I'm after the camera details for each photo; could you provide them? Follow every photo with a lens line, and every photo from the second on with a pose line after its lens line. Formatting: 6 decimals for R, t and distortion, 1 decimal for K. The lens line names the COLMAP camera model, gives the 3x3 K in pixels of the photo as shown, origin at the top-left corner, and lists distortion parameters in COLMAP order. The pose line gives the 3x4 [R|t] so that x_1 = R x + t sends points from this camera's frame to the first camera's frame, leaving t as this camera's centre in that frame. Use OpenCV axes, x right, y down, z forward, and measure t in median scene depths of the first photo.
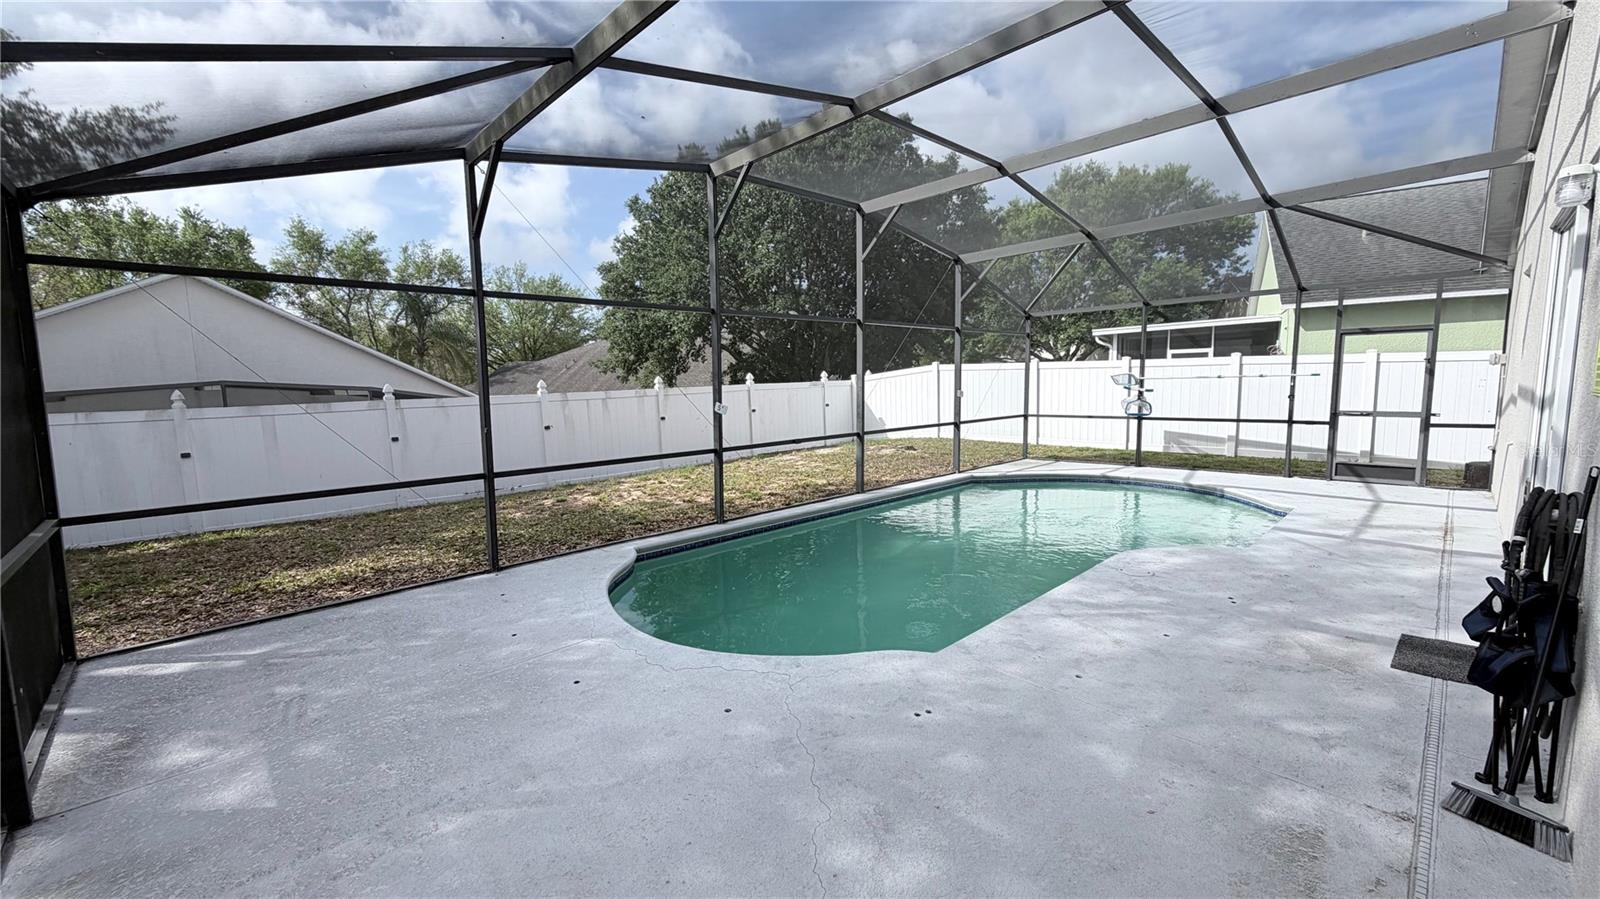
lens RADIAL K [[637.2, 0, 793.7], [0, 637.2, 452.1], [0, 0, 1]] dist [-0.000667, 0.000543]
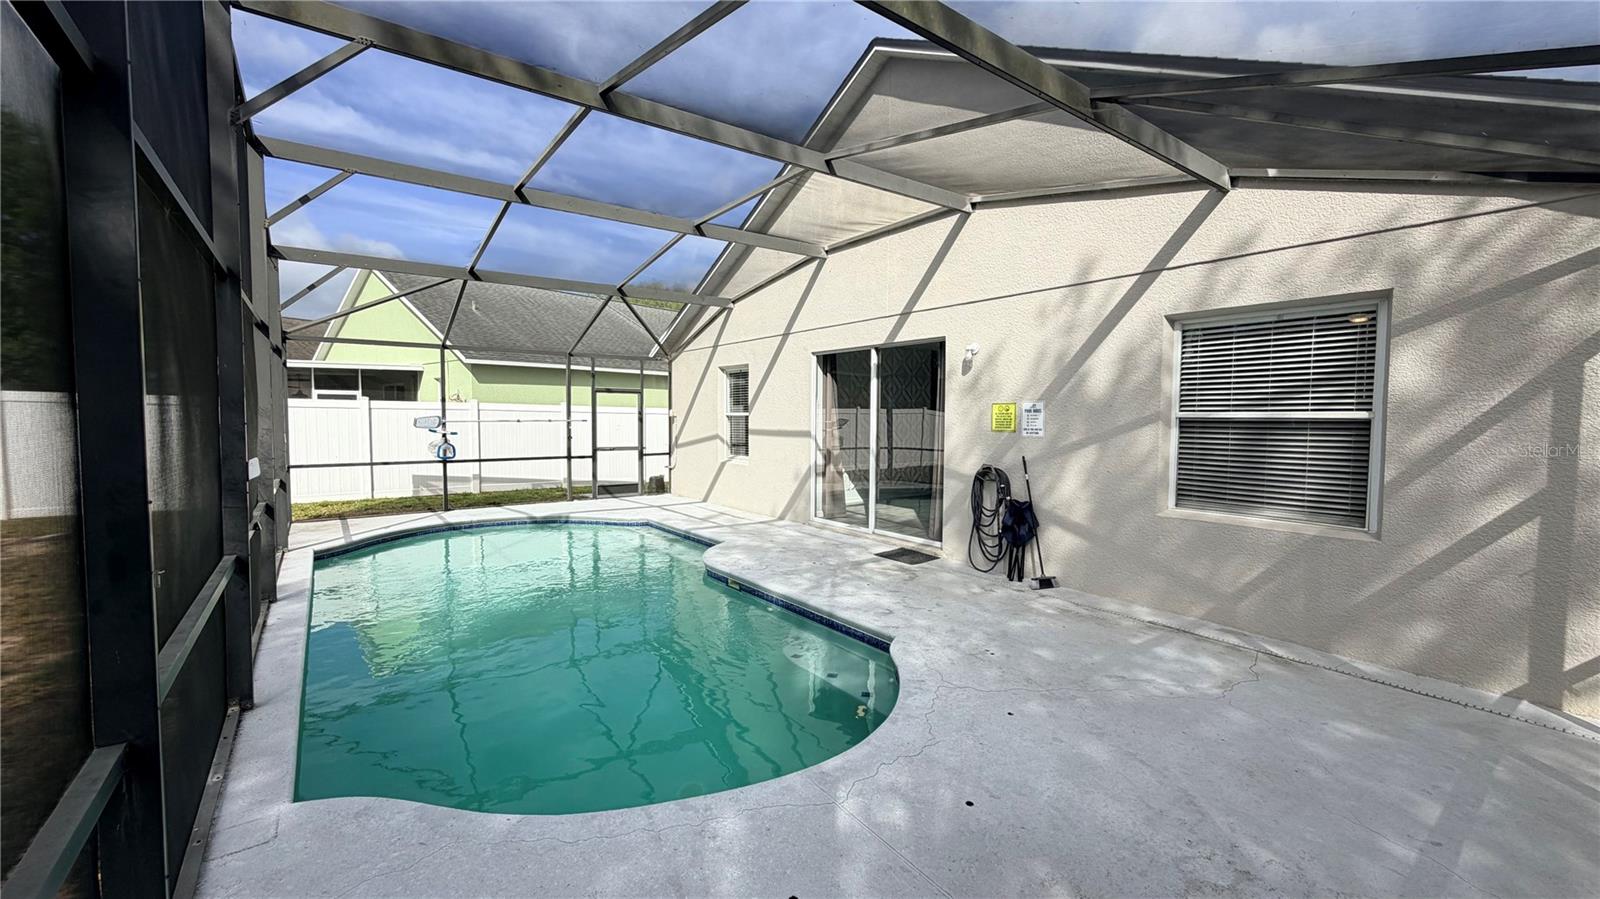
lens RADIAL K [[637.2, 0, 793.7], [0, 637.2, 452.1], [0, 0, 1]] dist [-0.000667, 0.000543]
pose [[0.120918, -0.032826, 0.992120, -0.472796], [0.101125, 0.994661, 0.020585, -0.043800], [-0.987498, 0.097839, 0.123592, 0.452353]]
